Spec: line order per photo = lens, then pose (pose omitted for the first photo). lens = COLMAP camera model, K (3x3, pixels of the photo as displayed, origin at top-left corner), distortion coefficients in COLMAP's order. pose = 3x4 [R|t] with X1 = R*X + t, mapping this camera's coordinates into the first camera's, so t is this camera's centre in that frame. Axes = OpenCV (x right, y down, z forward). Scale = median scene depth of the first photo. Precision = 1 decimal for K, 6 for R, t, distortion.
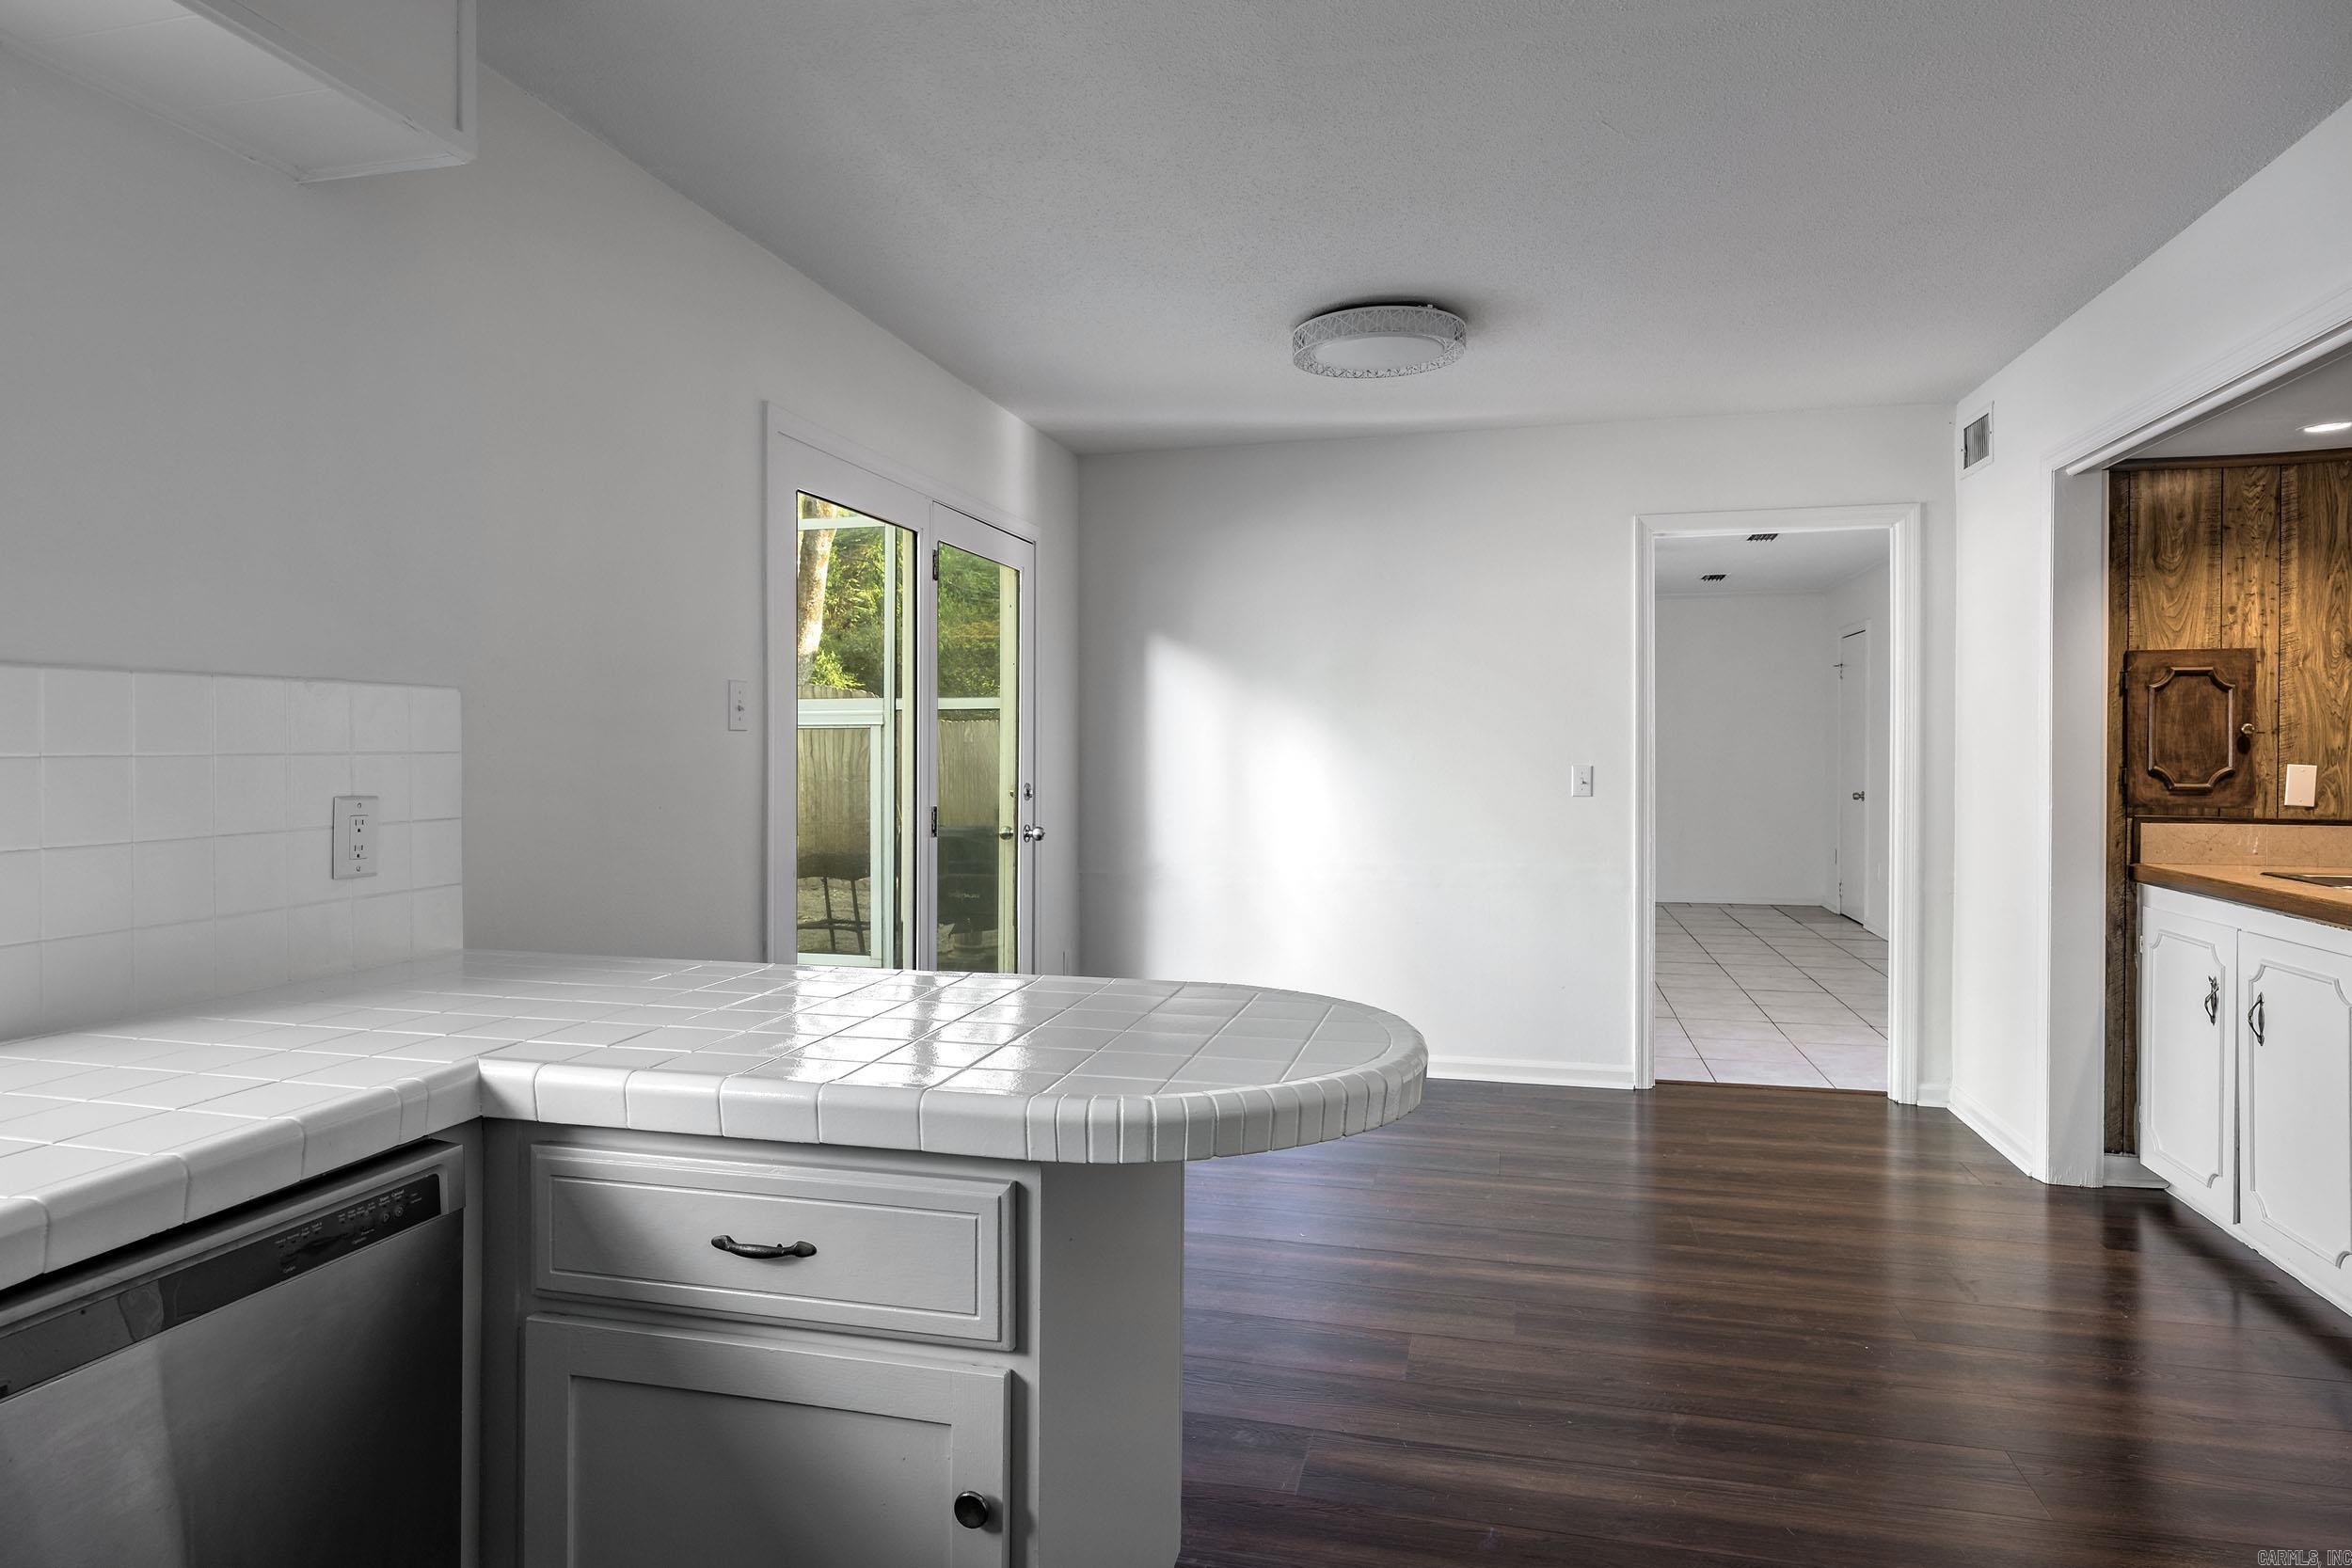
lens RADIAL K [[1319.9, 0, 1153.3], [0, 1319.9, 776.0], [0, 0, 1]] dist [0.009016, 0.000688]
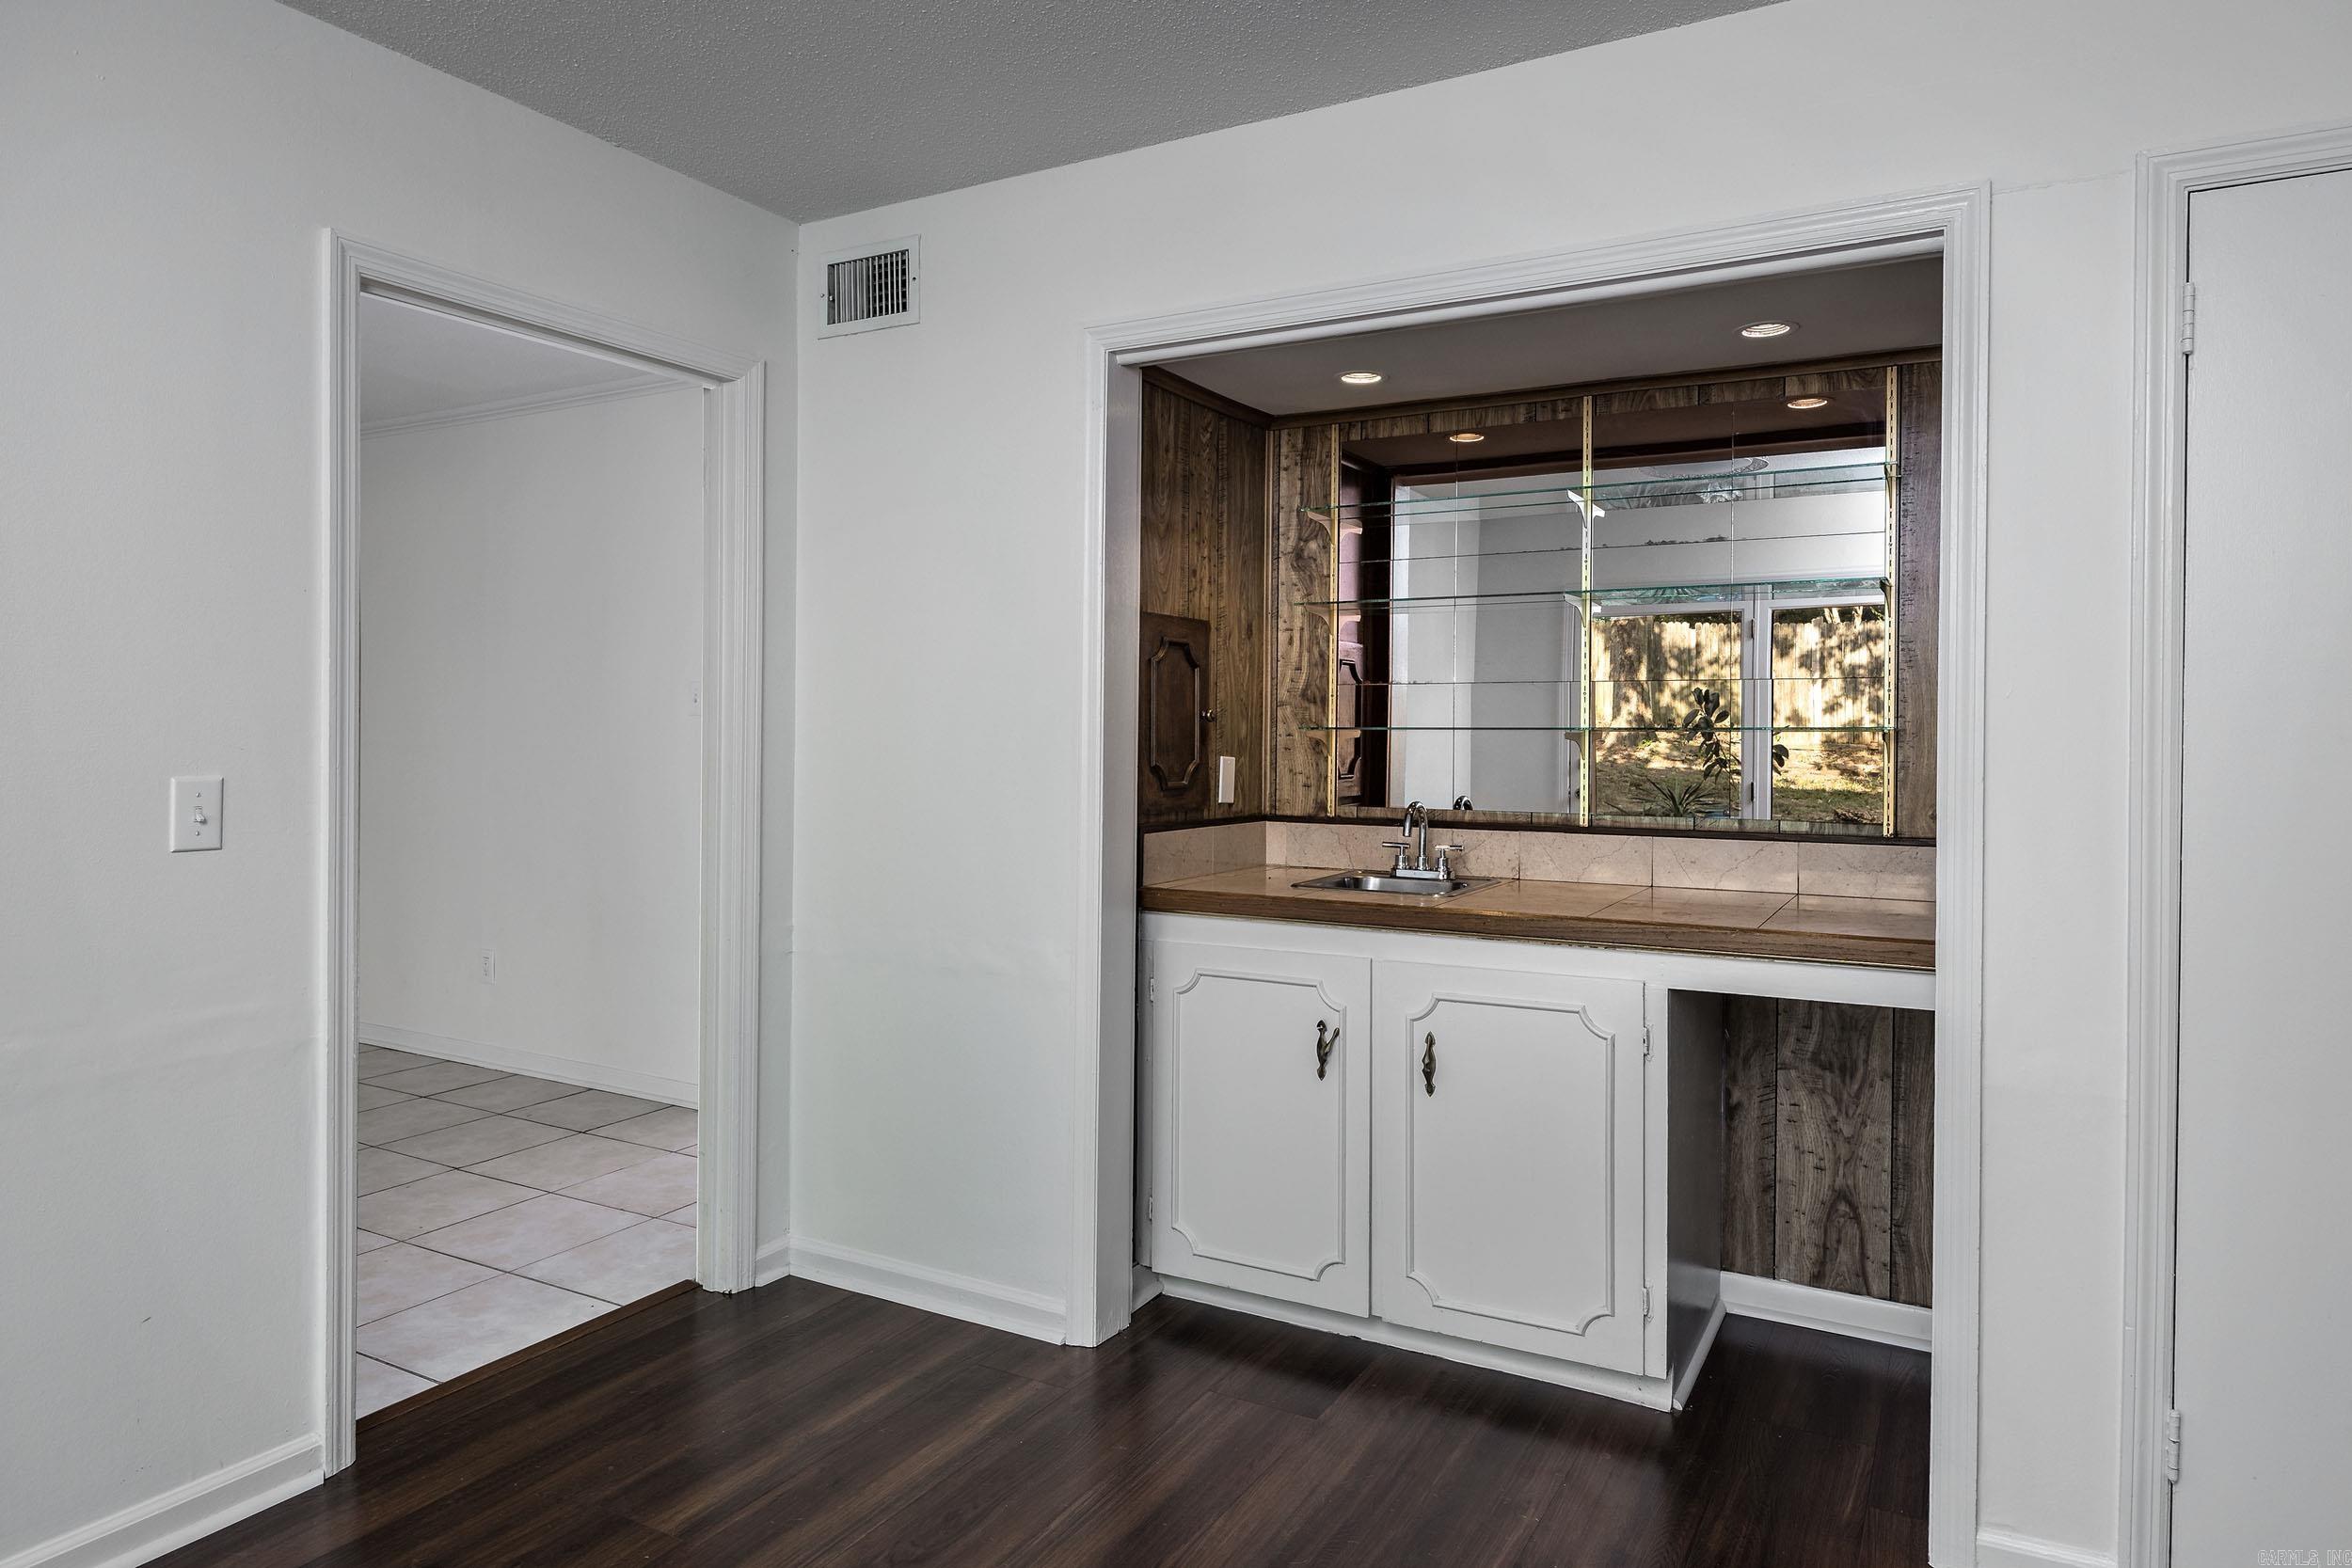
lens RADIAL K [[1408.4, 0, 1175.7], [0, 1408.4, 726.0], [0, 0, 1]] dist [-0.000373, 0.004731]
pose [[0.240724, 0.001929, 0.970592, -0.056923], [0.017851, 0.999820, -0.006414, -0.022792], [-0.970430, 0.018870, 0.240646, 0.794688]]
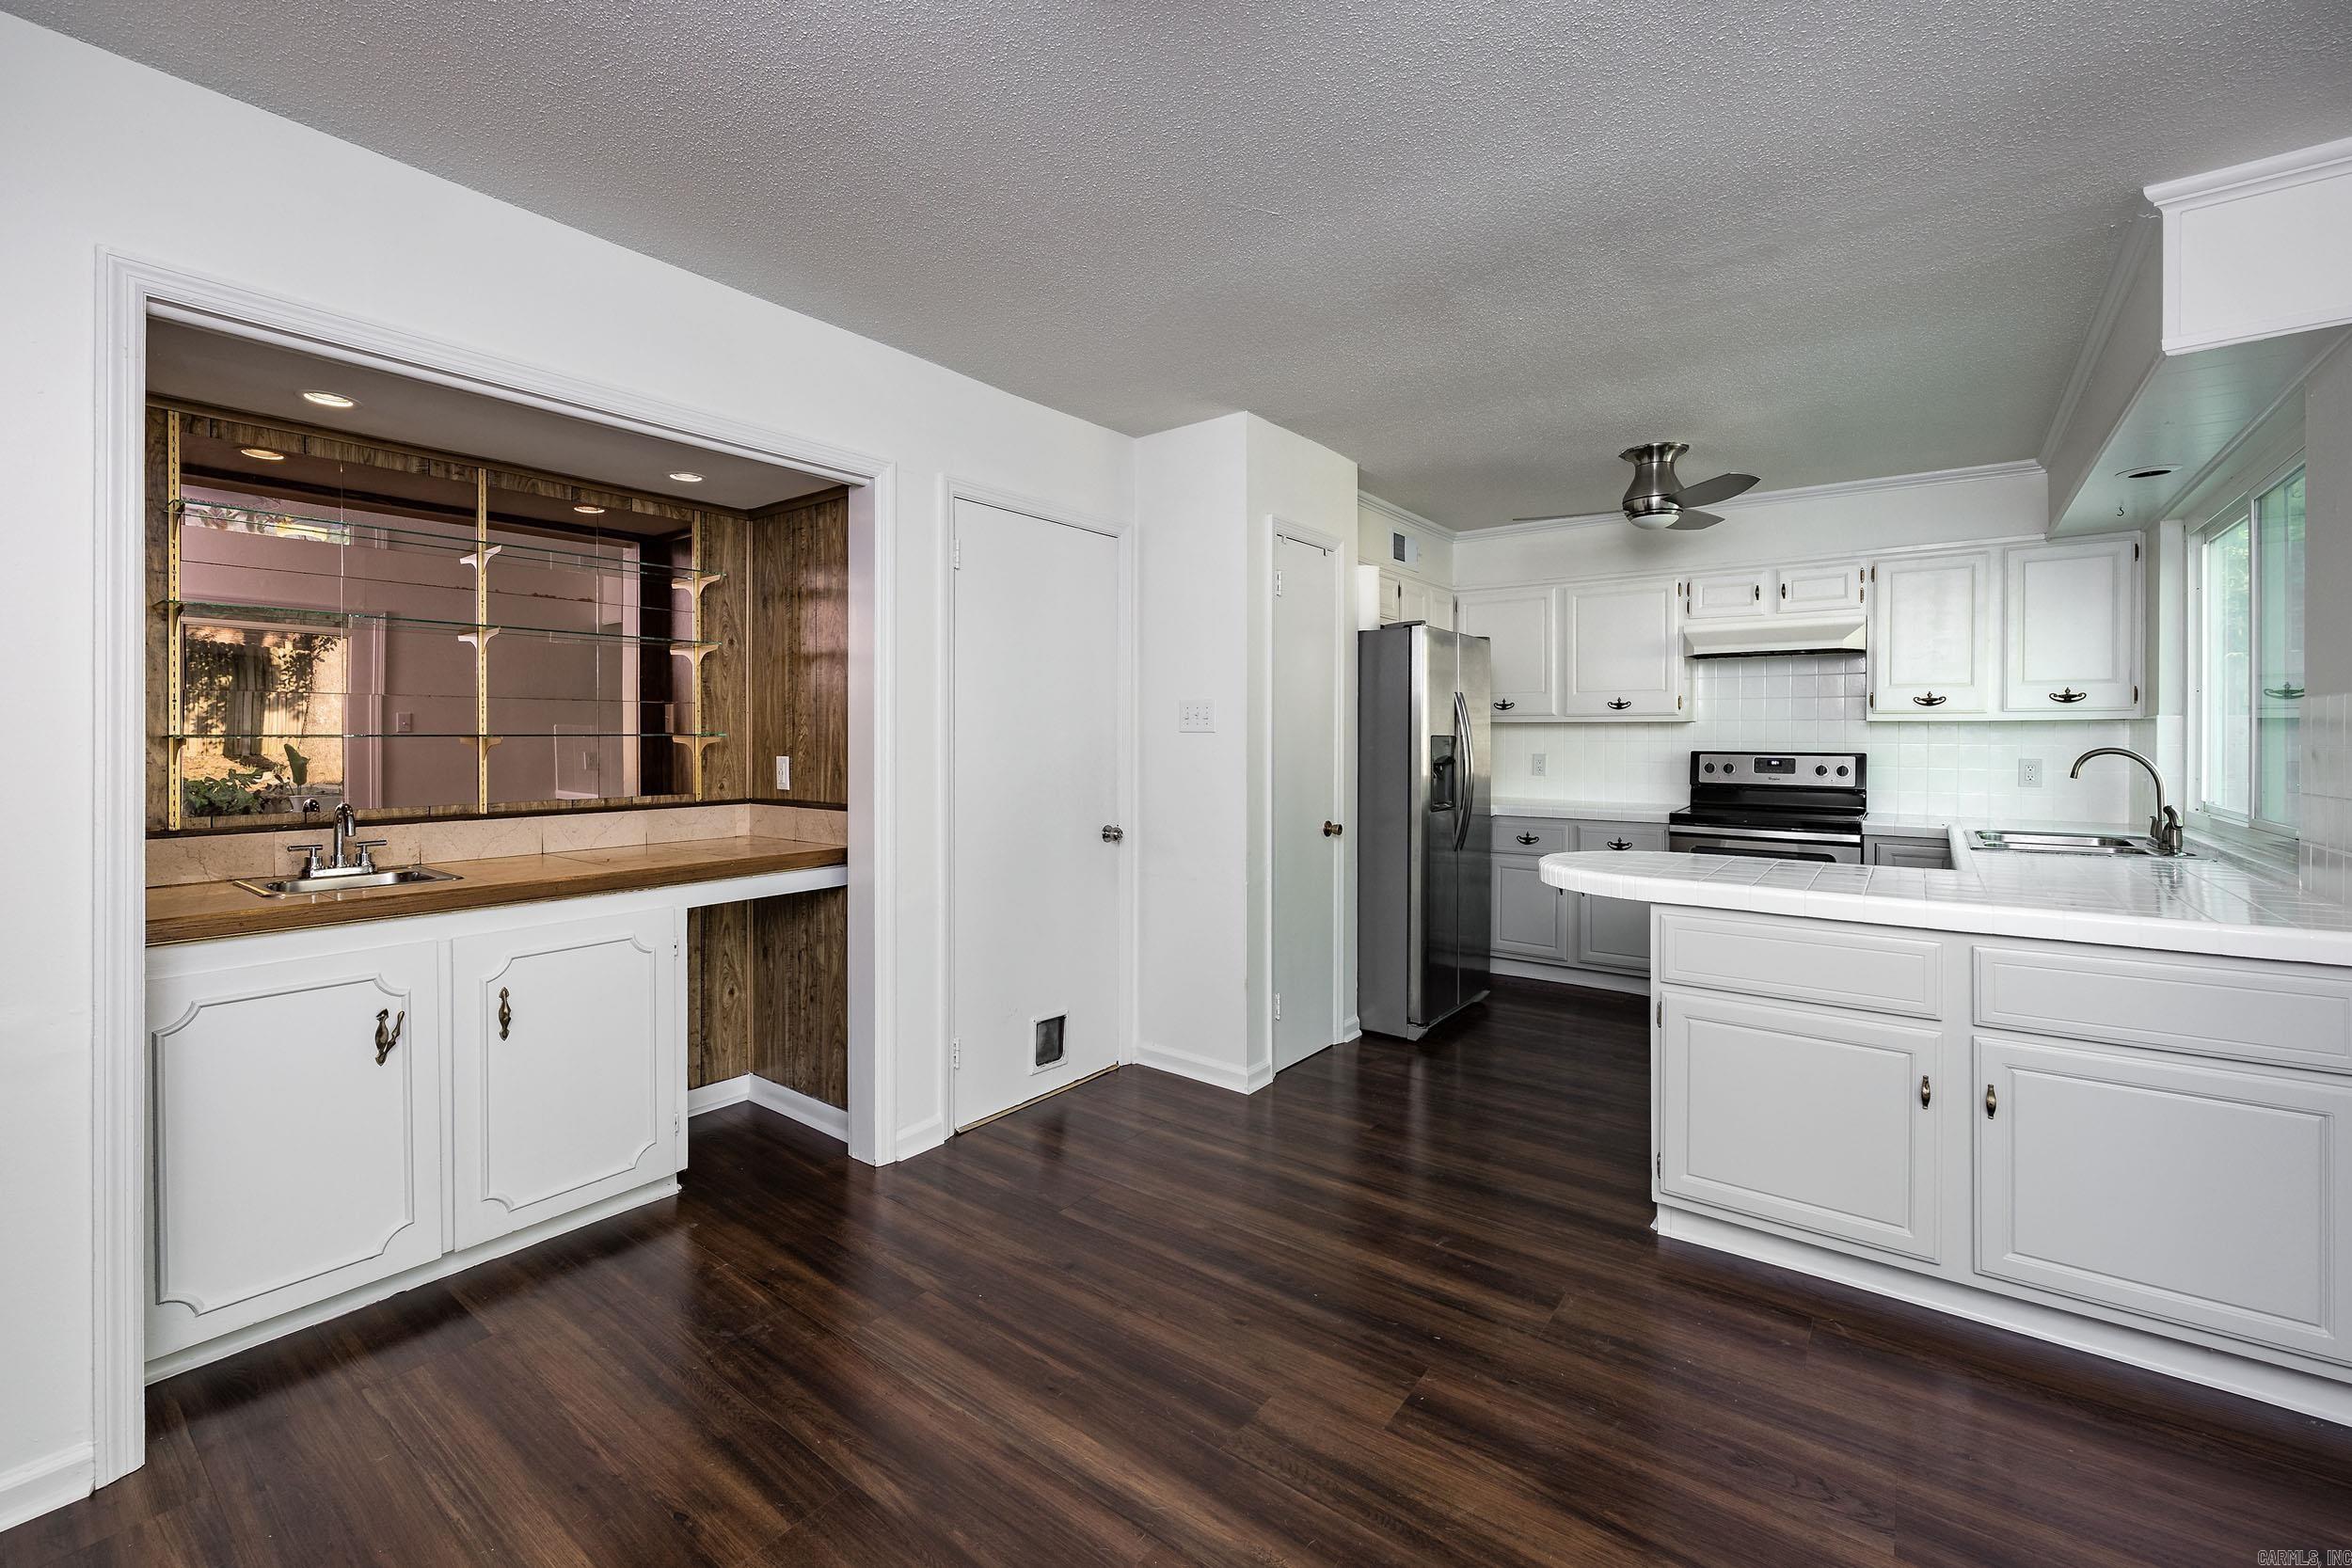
lens RADIAL K [[970.7, 0, 1212.4], [0, 970.7, 746.9], [0, 0, 1]] dist [-0.003482, -0.001060]
pose [[-0.934958, -0.003204, 0.354744, 0.059867], [0.008855, 0.999437, 0.032366, -0.032584], [-0.354648, 0.033403, -0.934403, 1.262522]]
